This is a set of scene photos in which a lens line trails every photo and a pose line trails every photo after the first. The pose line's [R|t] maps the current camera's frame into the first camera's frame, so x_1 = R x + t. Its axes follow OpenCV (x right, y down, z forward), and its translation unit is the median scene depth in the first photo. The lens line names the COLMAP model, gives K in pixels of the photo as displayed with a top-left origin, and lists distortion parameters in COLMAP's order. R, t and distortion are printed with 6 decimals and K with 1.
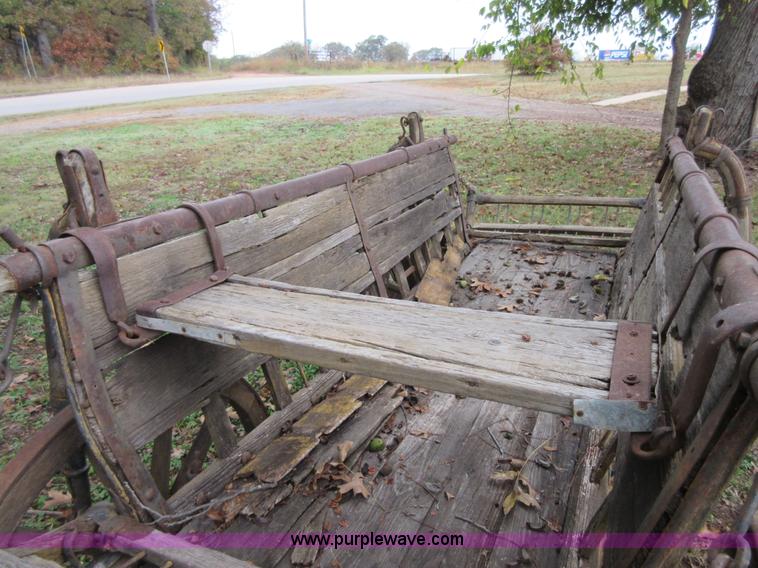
lens RADIAL K [[566.7, 0, 379.0], [0, 566.7, 284.0], [0, 0, 1]] dist [-0.000120, 0.001413]
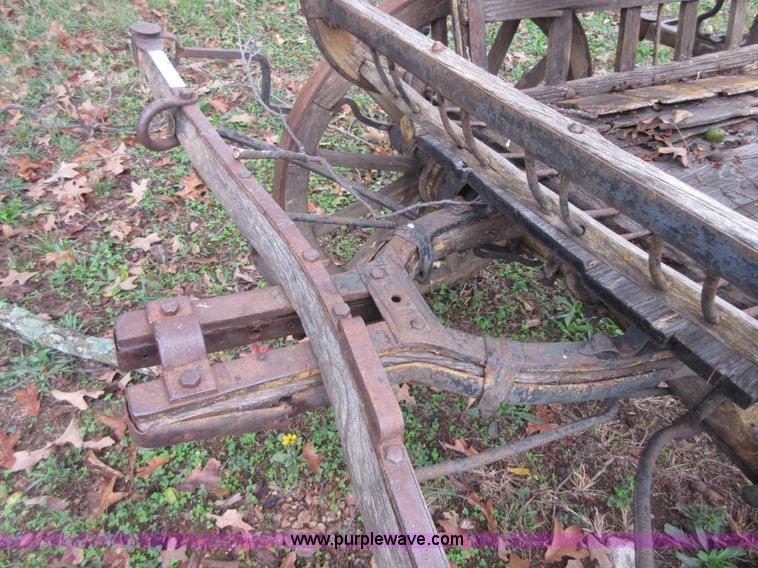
lens RADIAL K [[566.7, 0, 379.0], [0, 566.7, 284.0], [0, 0, 1]] dist [-0.000120, 0.001413]
pose [[0.821873, 0.438926, -0.363136, -0.010832], [-0.270504, 0.861693, 0.429316, 0.246544], [0.501350, -0.254614, 0.826934, -0.035236]]
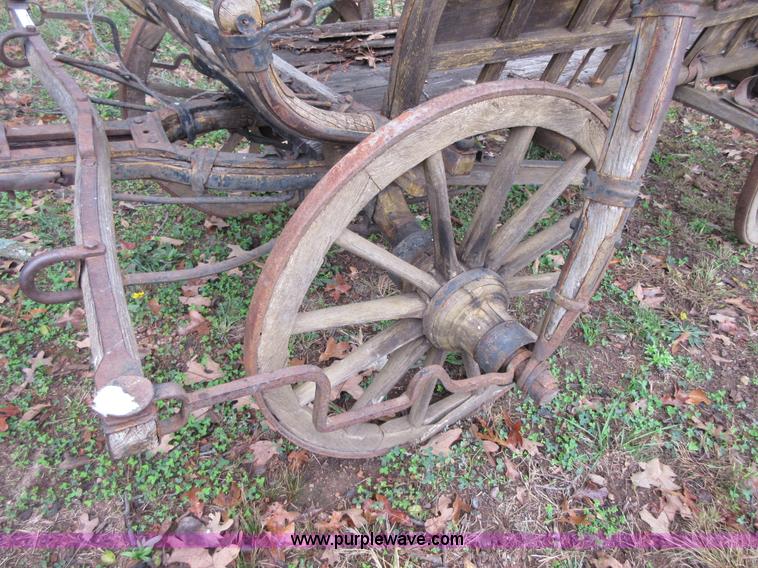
lens RADIAL K [[566.7, 0, 379.0], [0, 566.7, 284.0], [0, 0, 1]] dist [-0.000120, 0.001413]
pose [[0.853149, 0.380479, -0.356893, 0.591872], [-0.240987, 0.894215, 0.377234, 0.282956], [0.462668, -0.235830, 0.854589, -0.246841]]
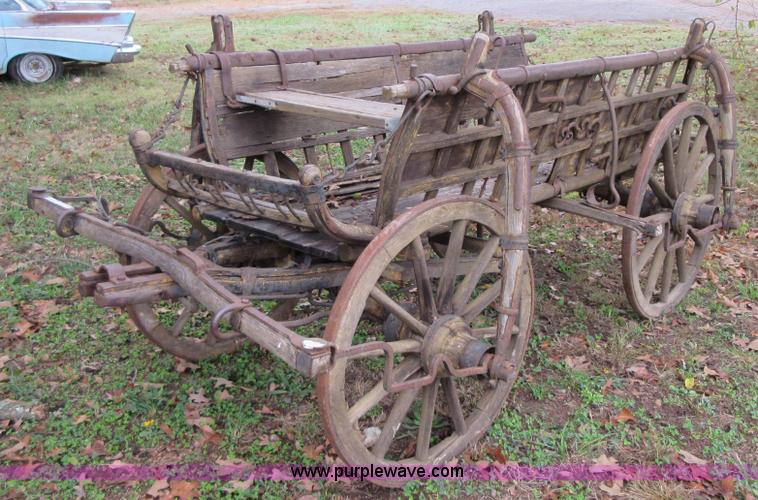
lens RADIAL K [[833.7, 0, 420.9], [0, 833.7, 211.0], [0, 0, 1]] dist [-0.008791, -0.004756]
pose [[0.964706, 0.111438, -0.238589, 0.781977], [-0.125840, 0.990986, -0.045956, 0.417149], [0.231317, 0.074358, 0.970033, -1.384205]]
